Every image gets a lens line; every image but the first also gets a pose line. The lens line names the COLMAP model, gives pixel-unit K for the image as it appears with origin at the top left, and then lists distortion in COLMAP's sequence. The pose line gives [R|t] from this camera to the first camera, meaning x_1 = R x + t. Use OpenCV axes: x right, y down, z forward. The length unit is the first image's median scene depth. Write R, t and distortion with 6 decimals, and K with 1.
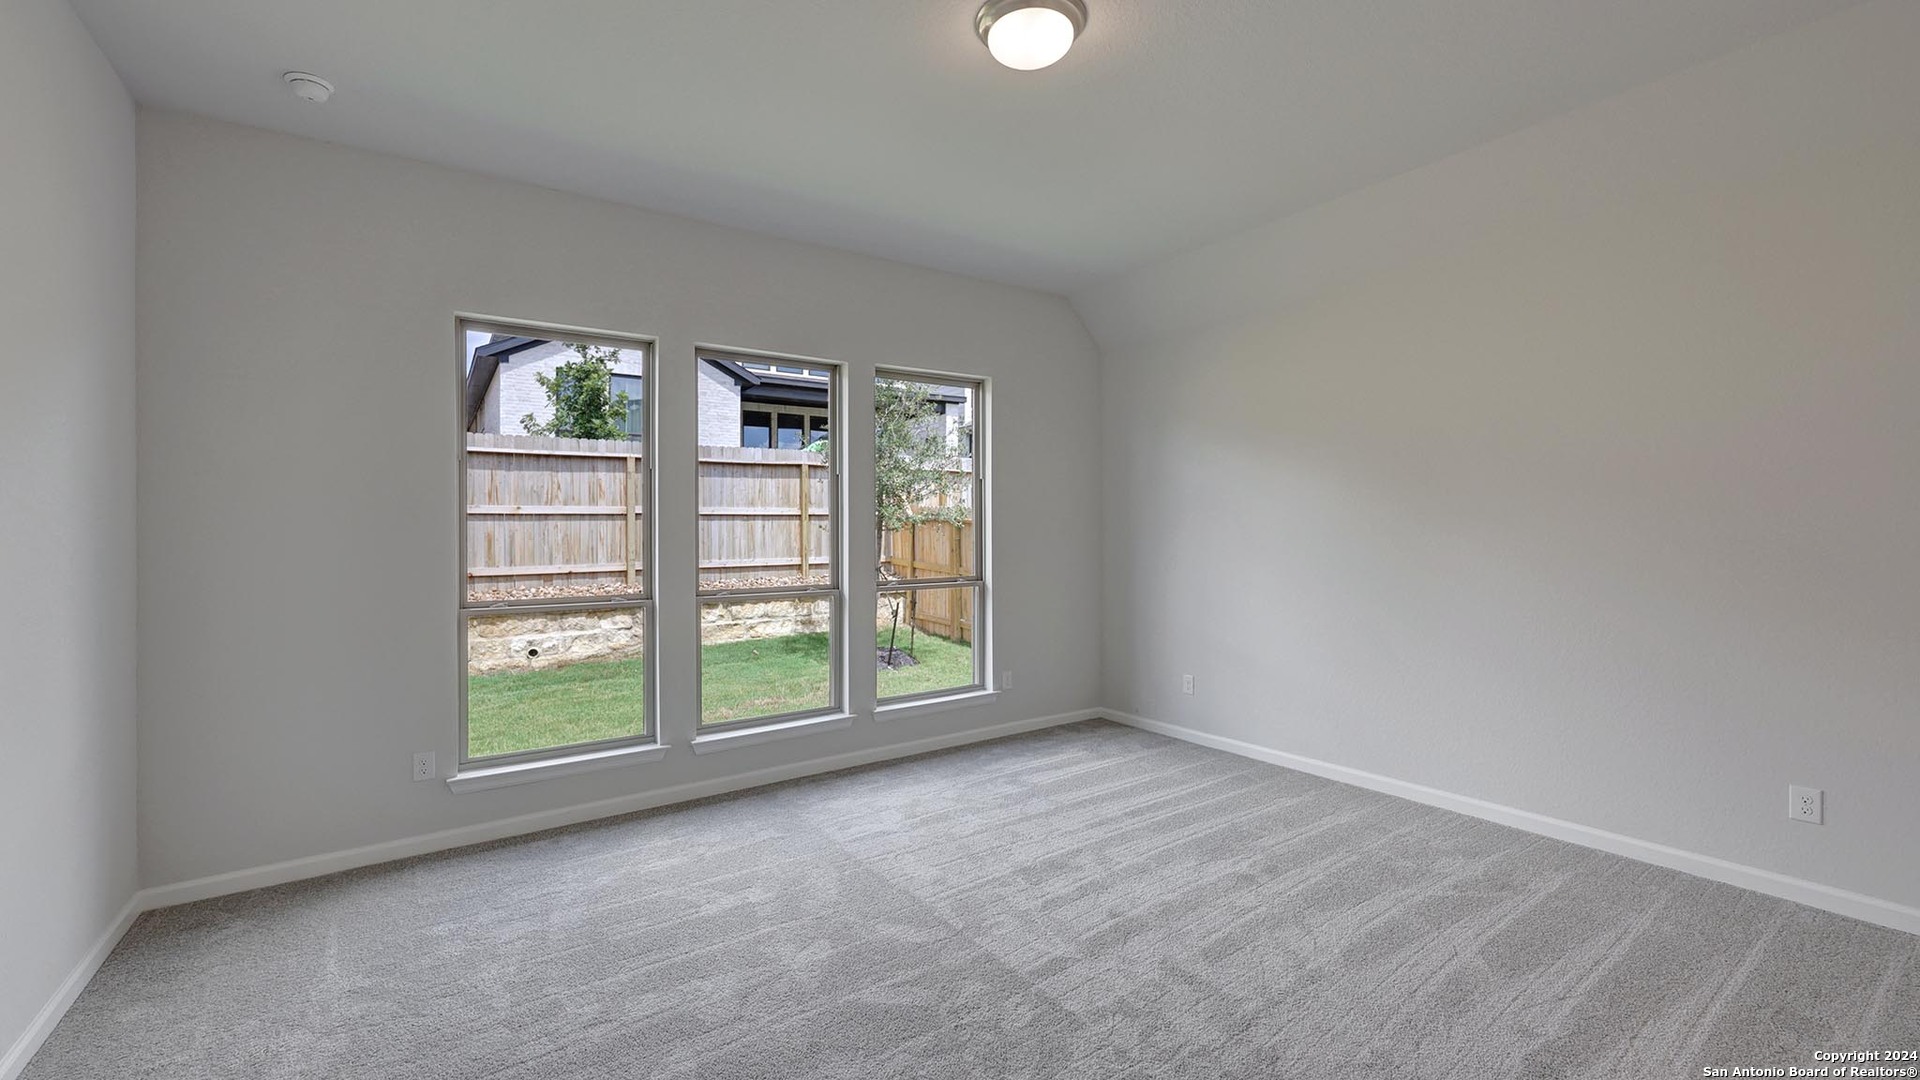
lens RADIAL K [[785.9, 0, 960.0], [0, 785.9, 540.0], [0, 0, 1]] dist [0.000600, 0.000151]
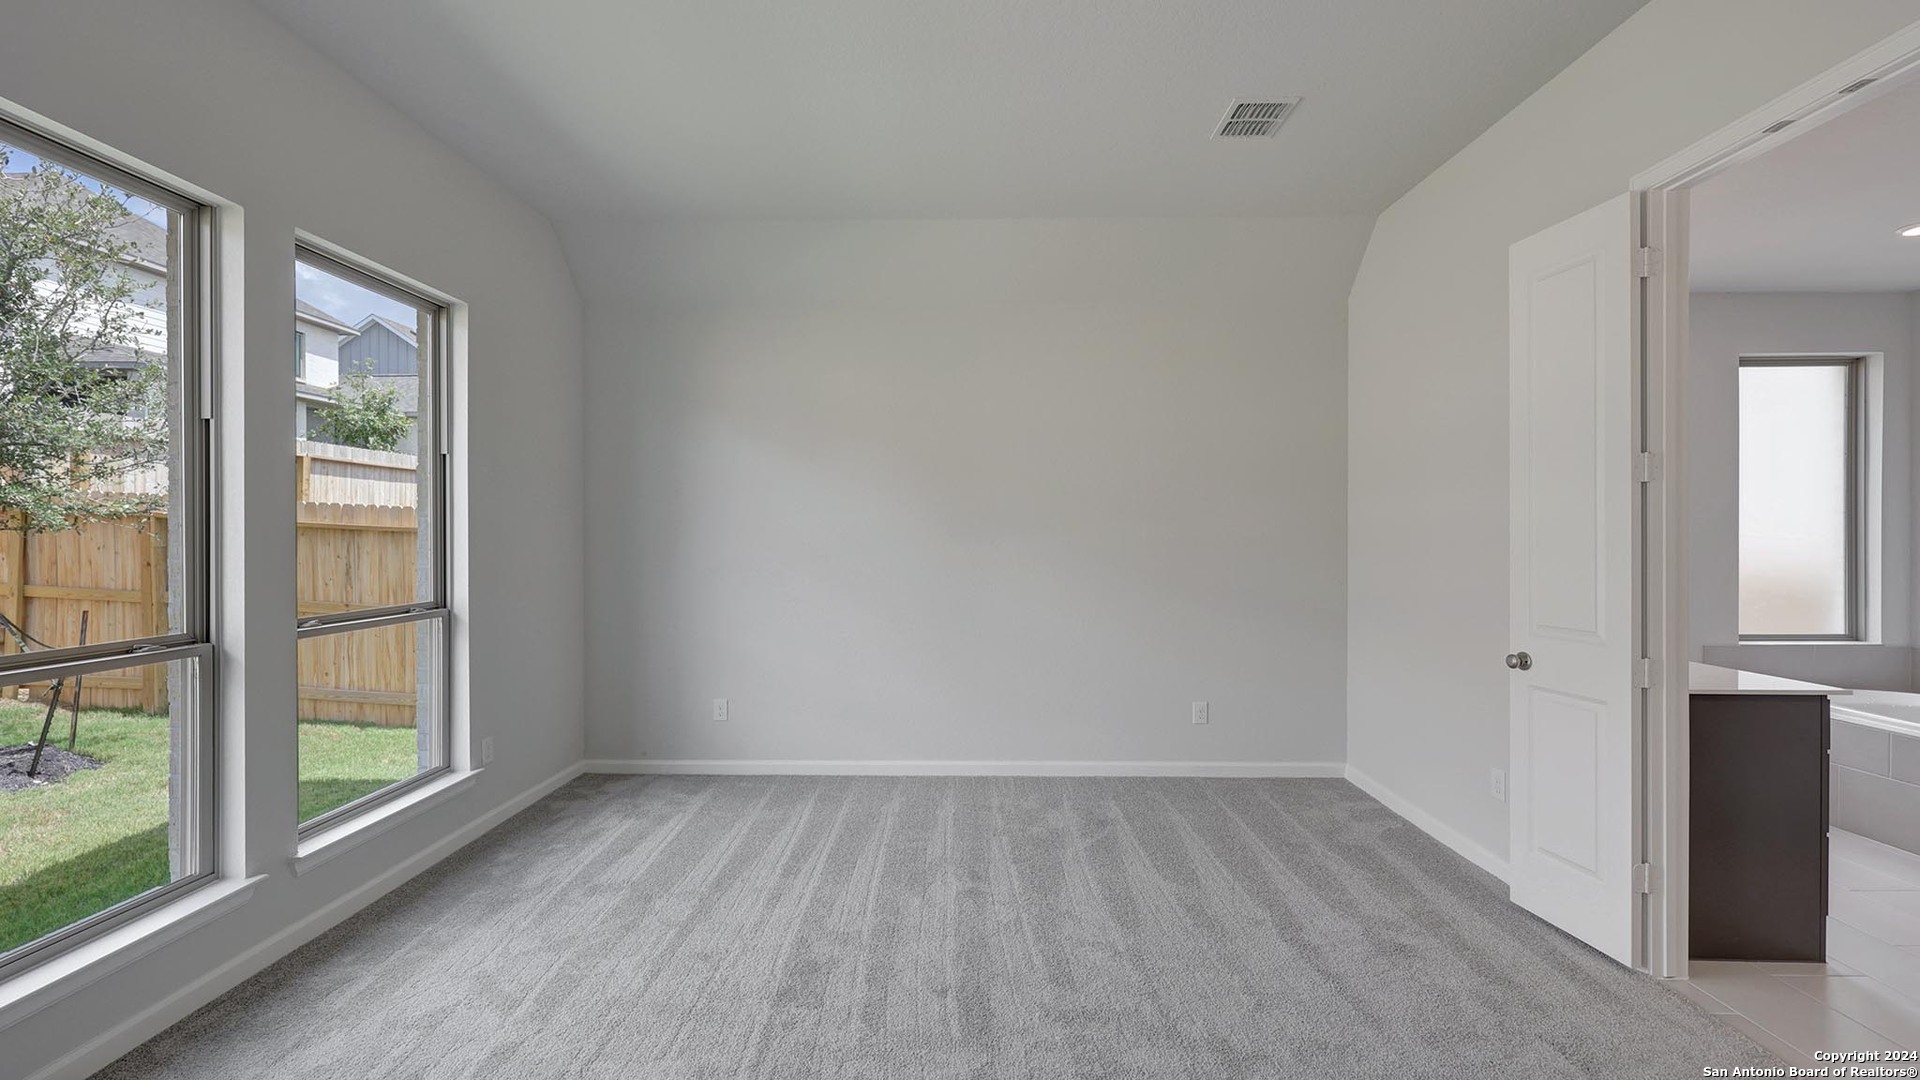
lens RADIAL K [[770.6, 0, 960.0], [0, 770.6, 540.0], [0, 0, 1]] dist [-0.000858, 0.000034]
pose [[0.579882, 0.004304, 0.814689, -0.337198], [0.003026, 0.999968, -0.007437, 0.001224], [-0.814695, 0.006778, 0.579850, 0.367348]]
